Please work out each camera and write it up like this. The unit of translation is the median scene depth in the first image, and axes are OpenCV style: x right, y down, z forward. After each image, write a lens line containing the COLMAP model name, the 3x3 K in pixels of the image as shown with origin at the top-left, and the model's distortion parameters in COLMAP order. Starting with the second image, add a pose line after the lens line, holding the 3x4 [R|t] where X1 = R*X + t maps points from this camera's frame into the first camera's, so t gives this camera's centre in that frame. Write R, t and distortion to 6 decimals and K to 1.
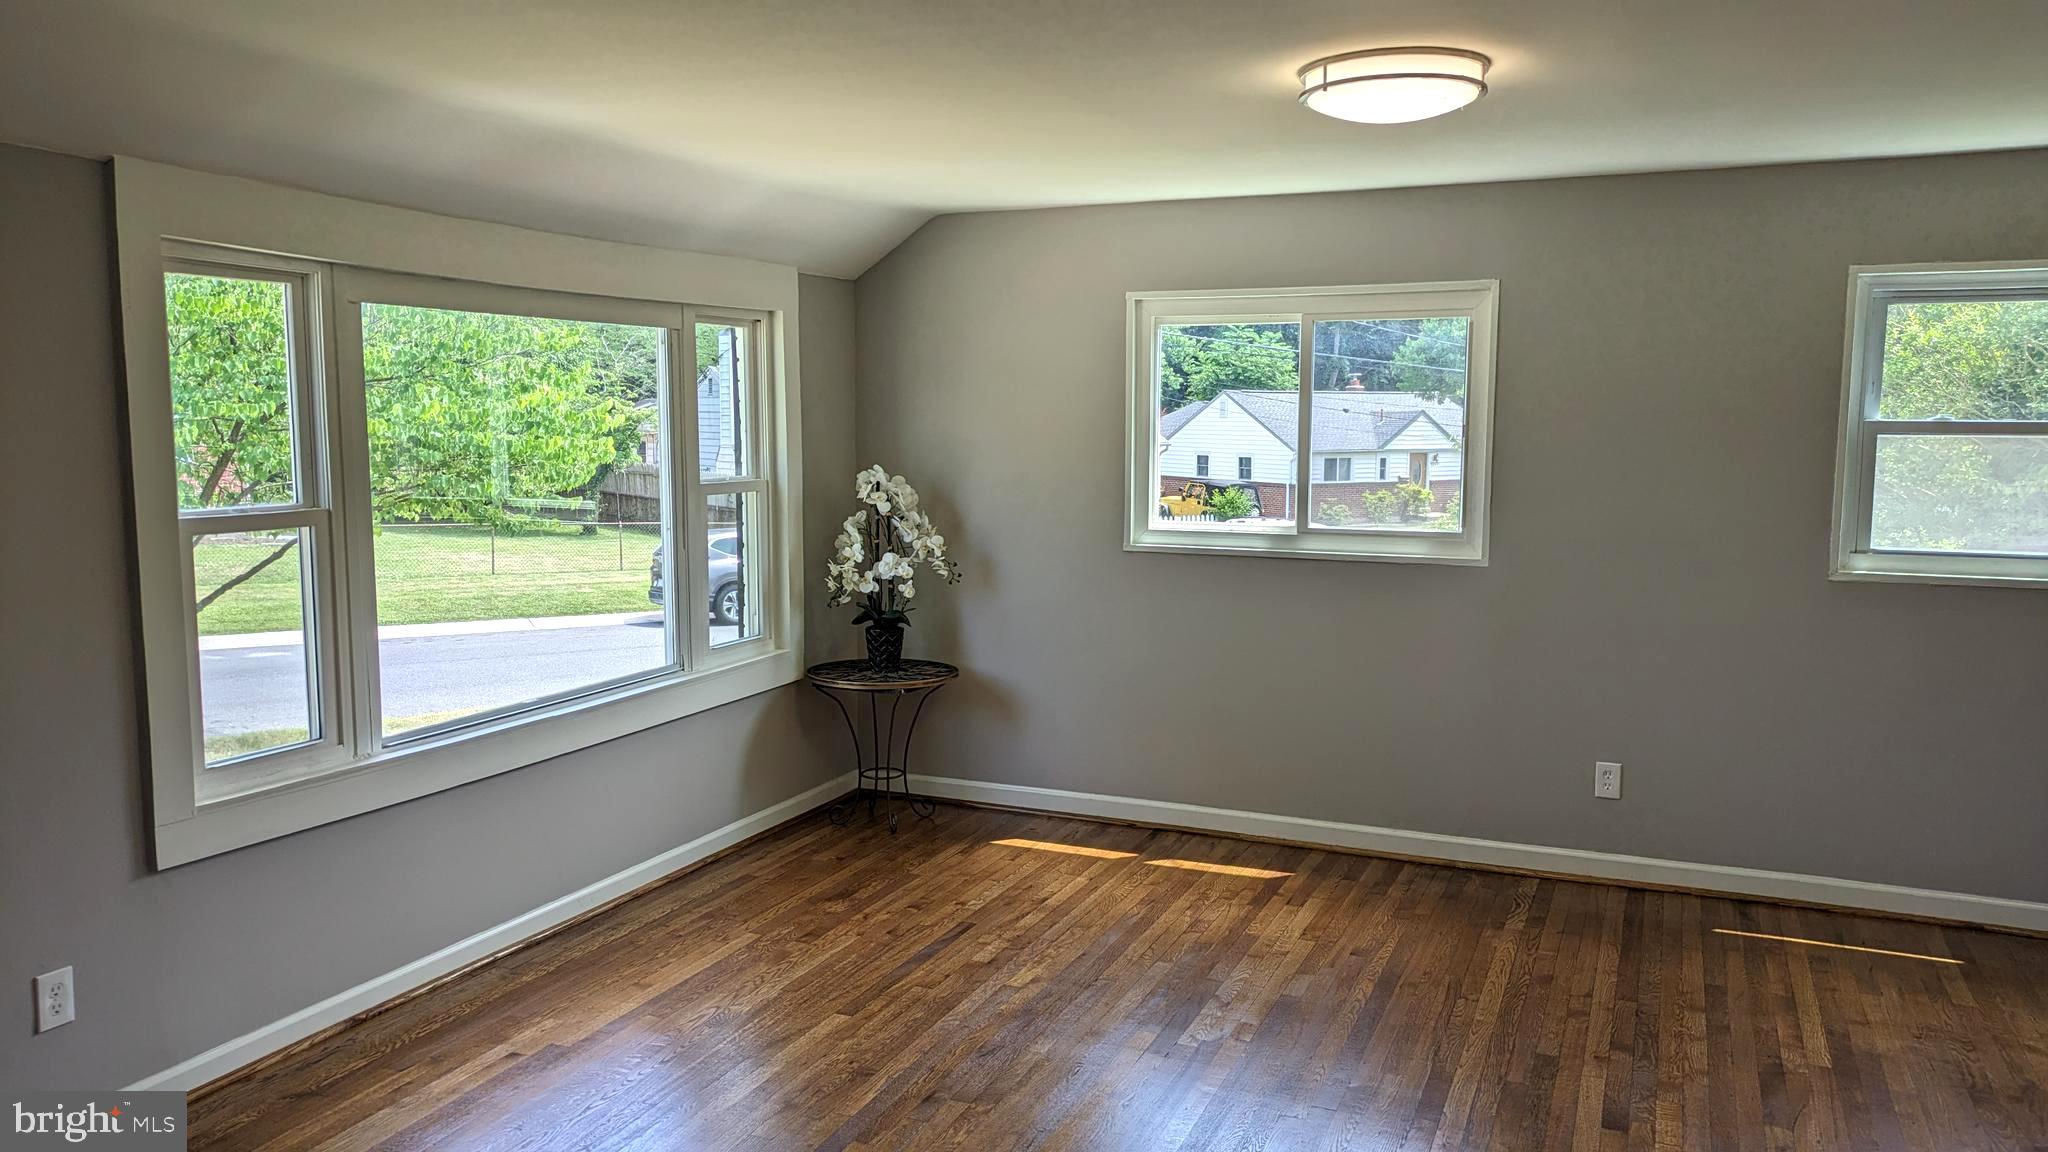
lens RADIAL K [[1491.5, 0, 1016.8], [0, 1491.5, 566.9], [0, 0, 1]] dist [0.018479, -0.002580]
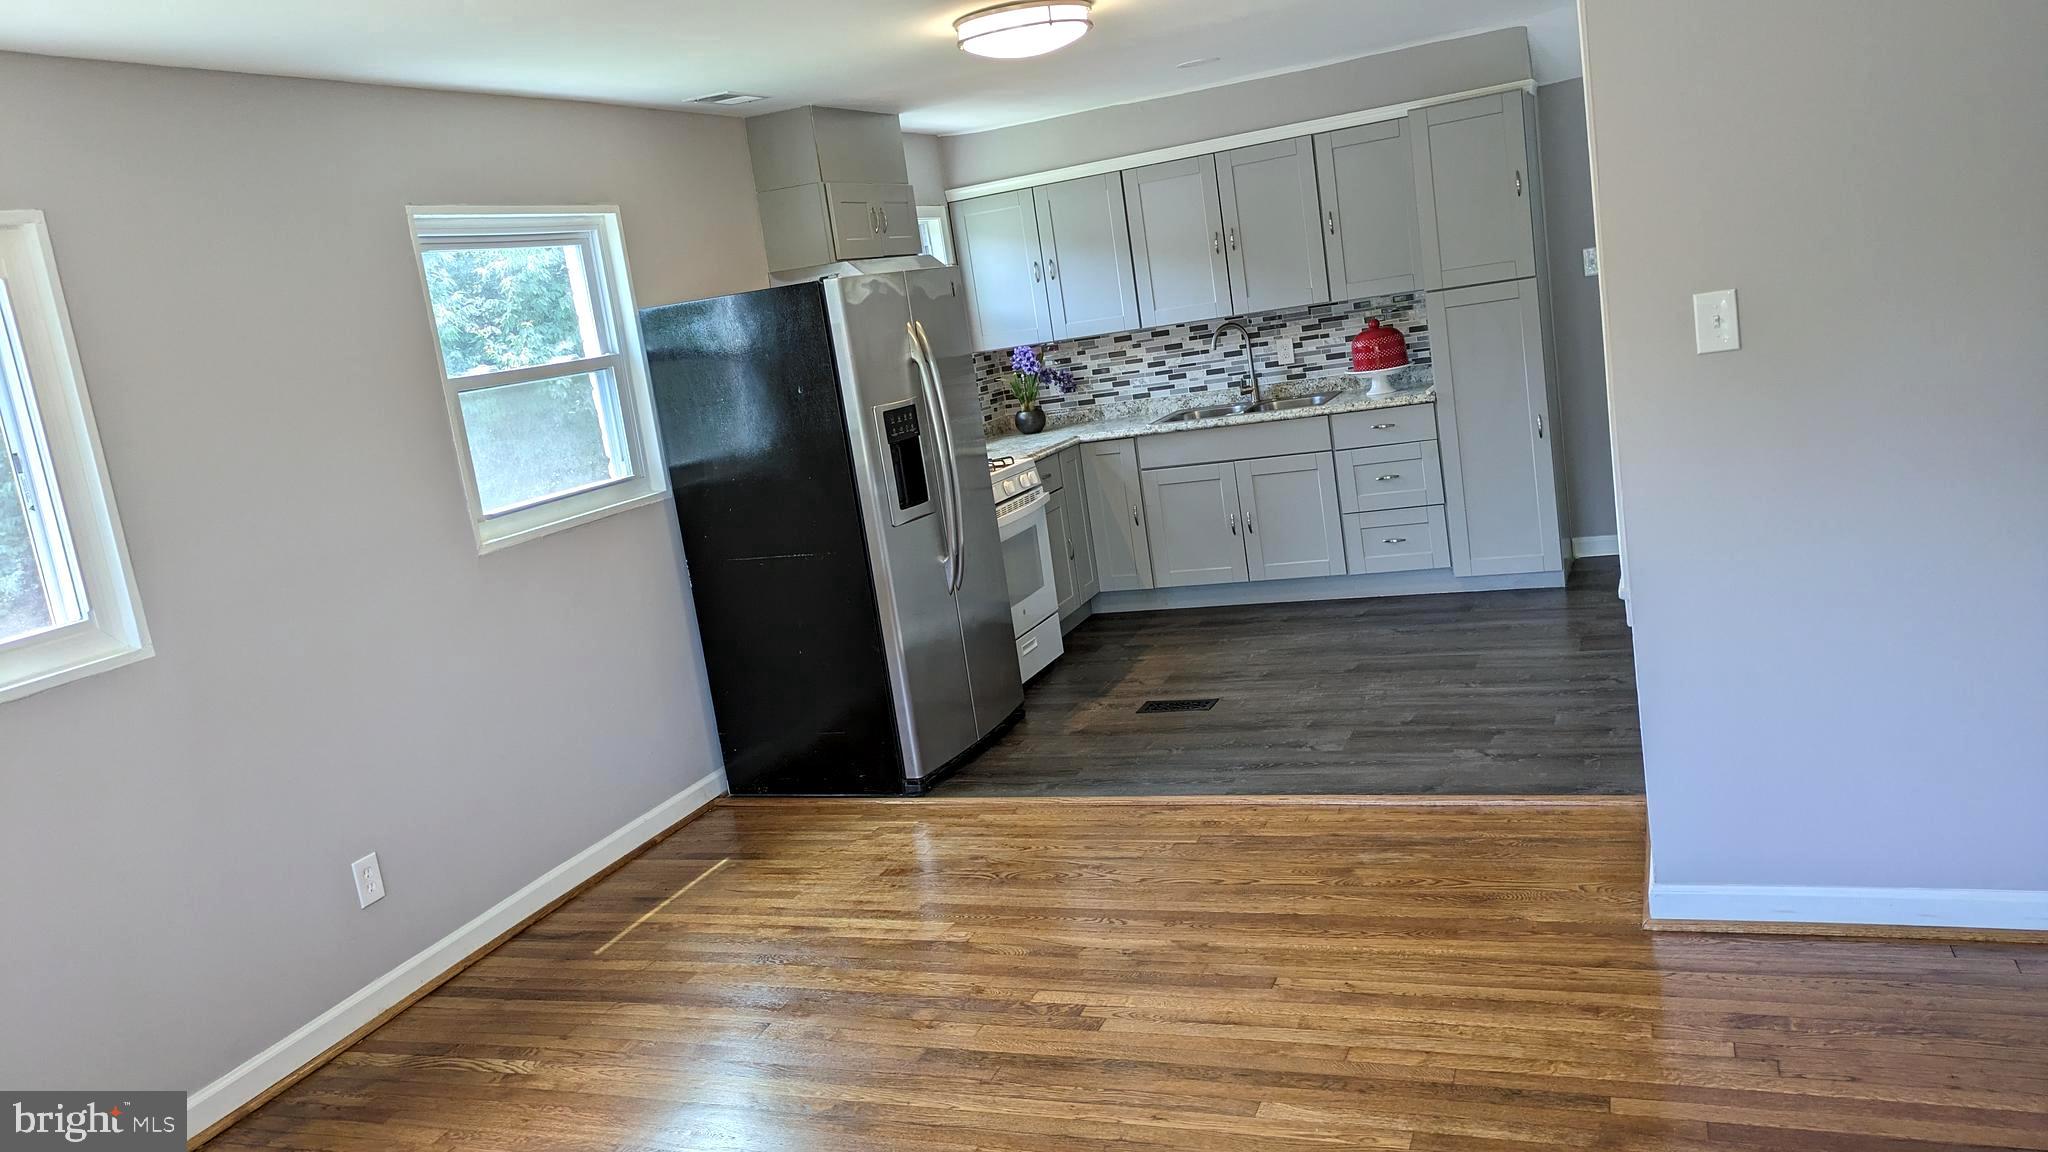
lens RADIAL K [[1493.5, 0, 995.9], [0, 1493.5, 569.3], [0, 0, 1]] dist [0.005277, -0.000483]
pose [[-0.022812, -0.174371, 0.984416, -0.349733], [0.249863, 0.952428, 0.174495, -0.062992], [-0.968012, 0.249950, 0.021842, 0.686139]]
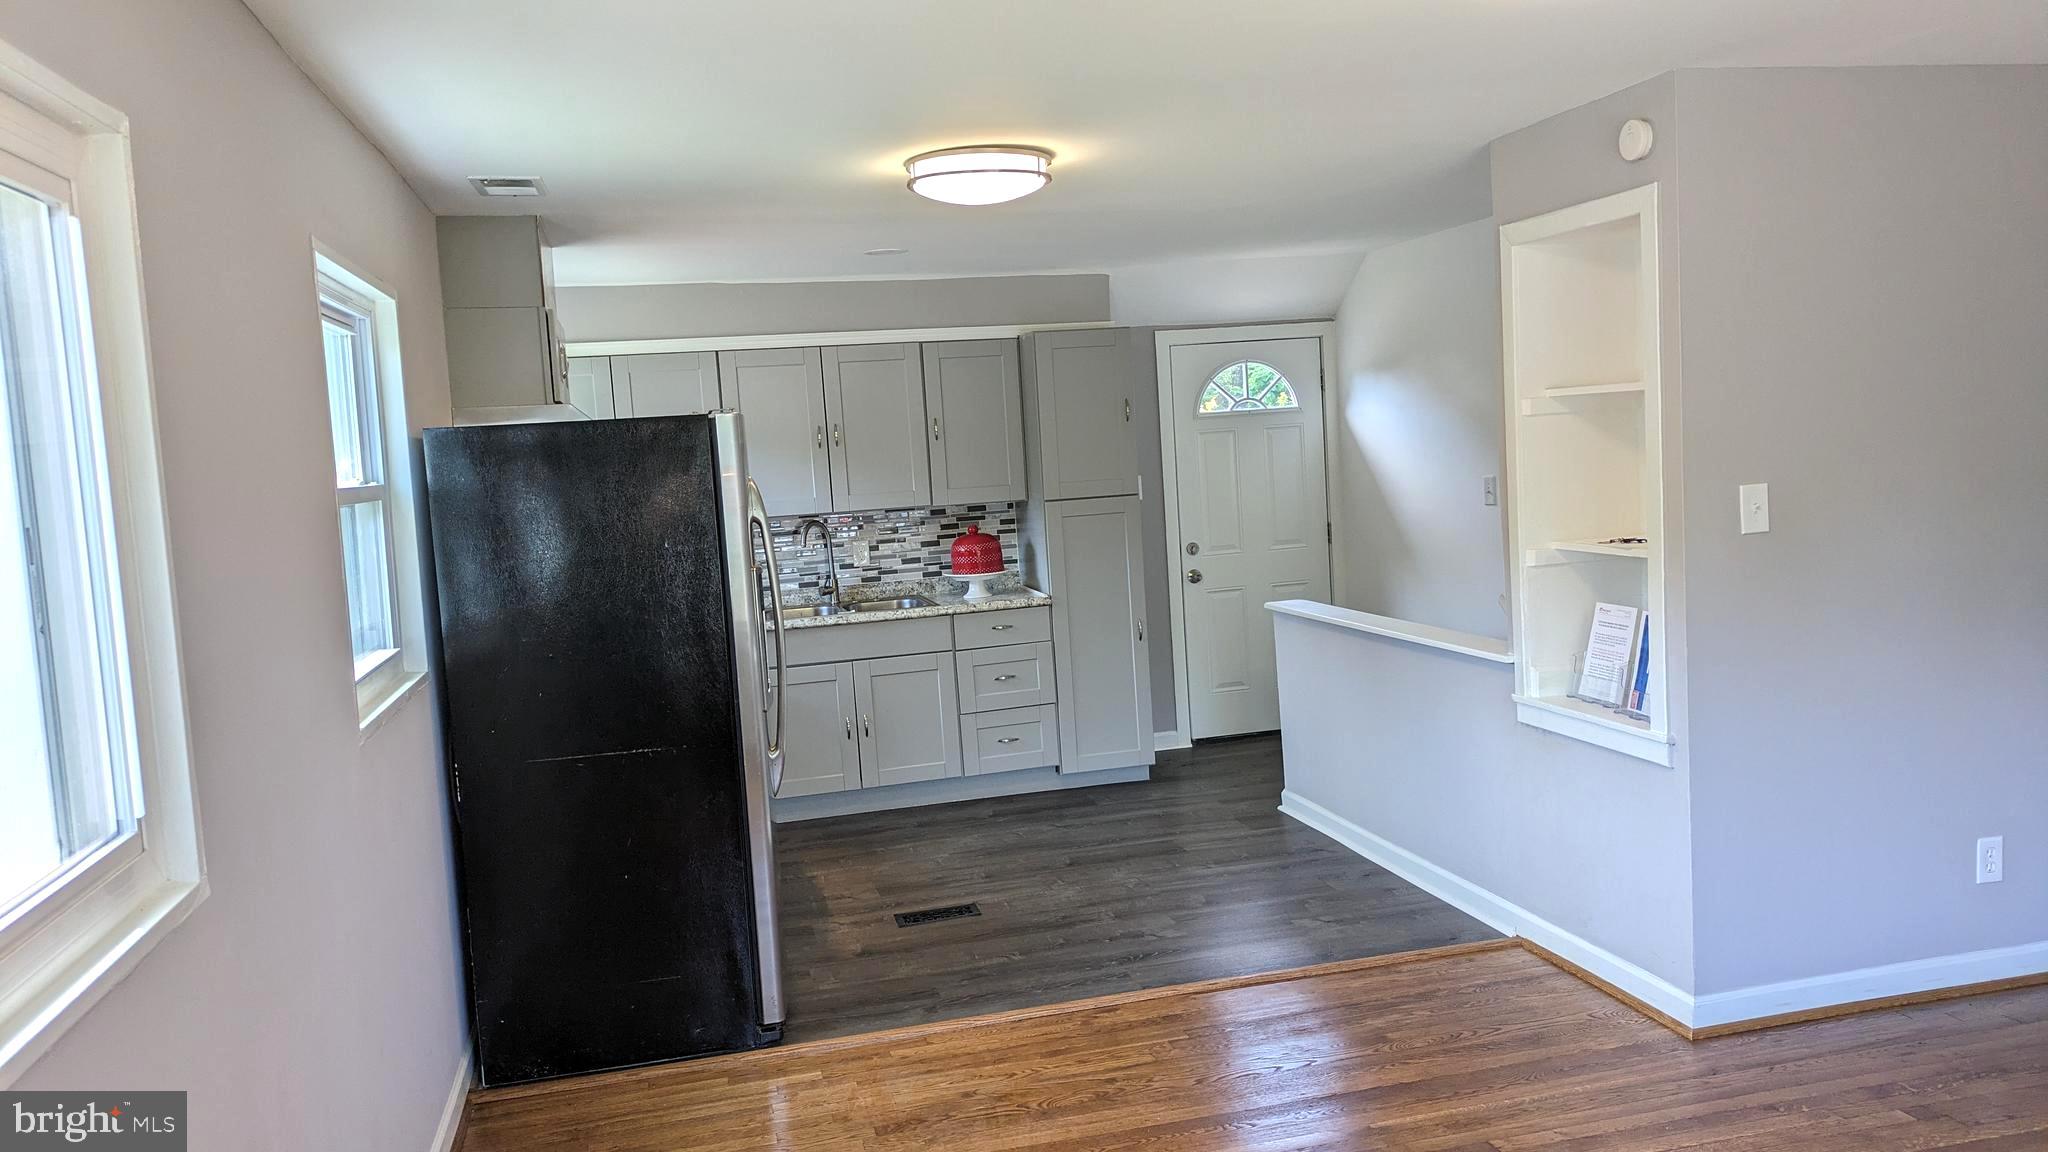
lens RADIAL K [[1491.5, 0, 1016.8], [0, 1491.5, 566.9], [0, 0, 1]] dist [0.018479, -0.002580]
pose [[-0.612352, -0.024758, 0.790198, -0.117305], [0.142449, 0.979695, 0.141085, -0.106535], [-0.777646, 0.198957, -0.596392, 1.111587]]
